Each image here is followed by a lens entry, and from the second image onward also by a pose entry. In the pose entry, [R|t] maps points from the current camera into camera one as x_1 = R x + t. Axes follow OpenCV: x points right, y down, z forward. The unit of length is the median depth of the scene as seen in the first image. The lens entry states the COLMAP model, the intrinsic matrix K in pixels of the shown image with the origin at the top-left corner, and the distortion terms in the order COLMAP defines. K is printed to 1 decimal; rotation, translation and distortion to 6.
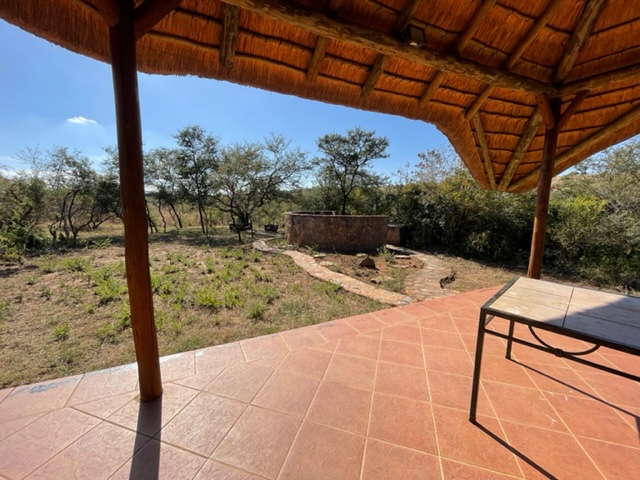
lens RADIAL K [[256.2, 0, 319.0], [0, 256.2, 240.1], [0, 0, 1]] dist [-0.002845, -0.000460]
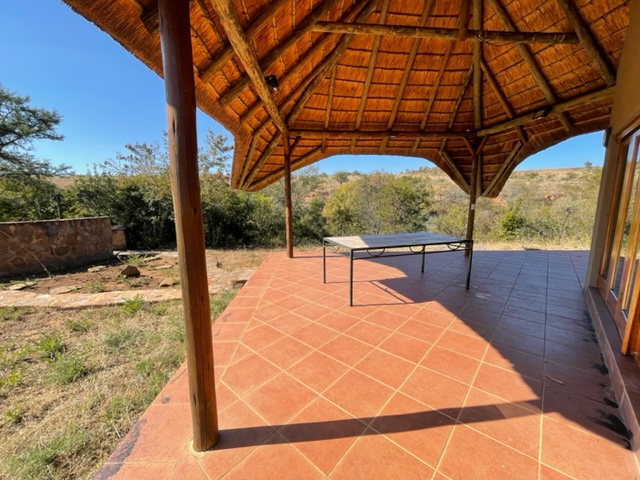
lens RADIAL K [[256.2, 0, 319.3], [0, 256.2, 240.3], [0, 0, 1]] dist [-0.002845, -0.000460]
pose [[0.412311, -0.157579, 0.897312, -0.204980], [0.144300, 0.983790, 0.106461, -0.009629], [-0.899543, 0.085587, 0.428366, 0.049499]]
